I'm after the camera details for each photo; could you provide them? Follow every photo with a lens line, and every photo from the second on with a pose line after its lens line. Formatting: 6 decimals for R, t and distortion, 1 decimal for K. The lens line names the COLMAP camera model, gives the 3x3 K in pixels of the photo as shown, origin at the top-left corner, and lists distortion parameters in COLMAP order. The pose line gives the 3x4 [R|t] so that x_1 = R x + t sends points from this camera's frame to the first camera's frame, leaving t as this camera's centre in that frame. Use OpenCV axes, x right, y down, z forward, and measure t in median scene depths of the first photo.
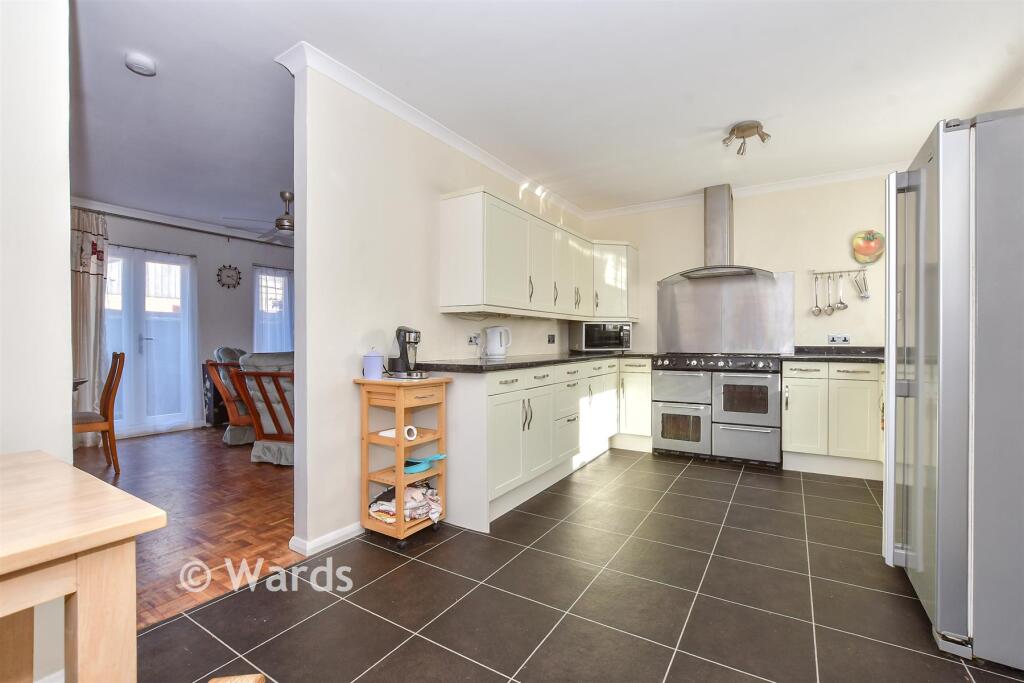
lens RADIAL K [[445.9, 0, 510.0], [0, 445.9, 341.0], [0, 0, 1]] dist [-0.014095, -0.000040]
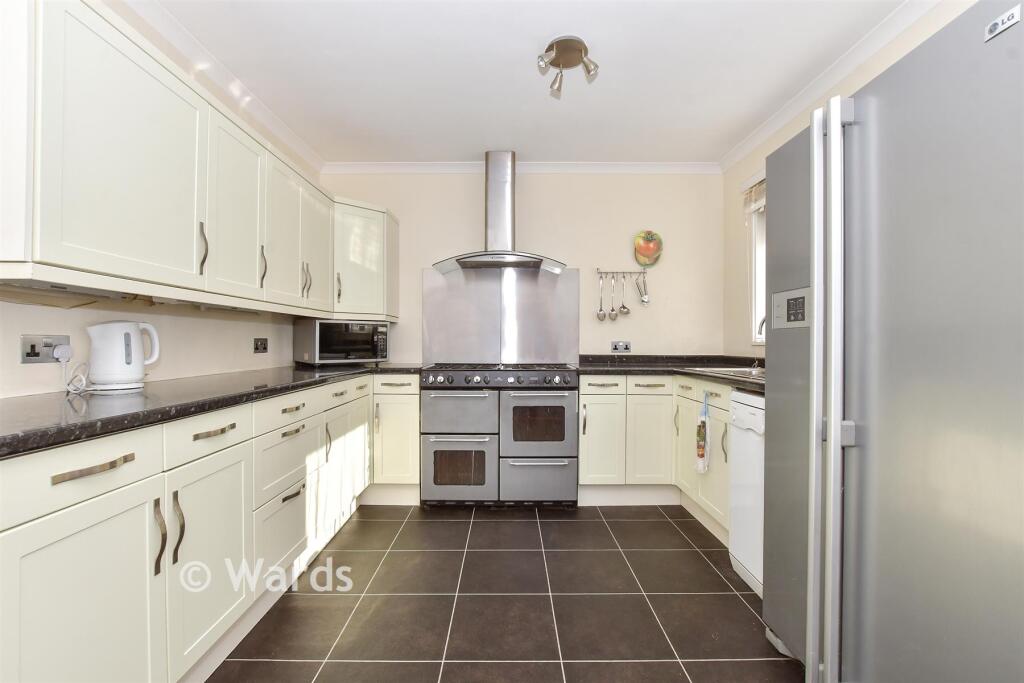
lens RADIAL K [[445.9, 0, 510.5], [0, 445.9, 341.6], [0, 0, 1]] dist [-0.014095, -0.000040]
pose [[0.842216, 0.006466, 0.539102, 0.062906], [-0.005195, 0.999979, -0.003876, -0.010514], [-0.539116, 0.000464, 0.842231, 0.355444]]
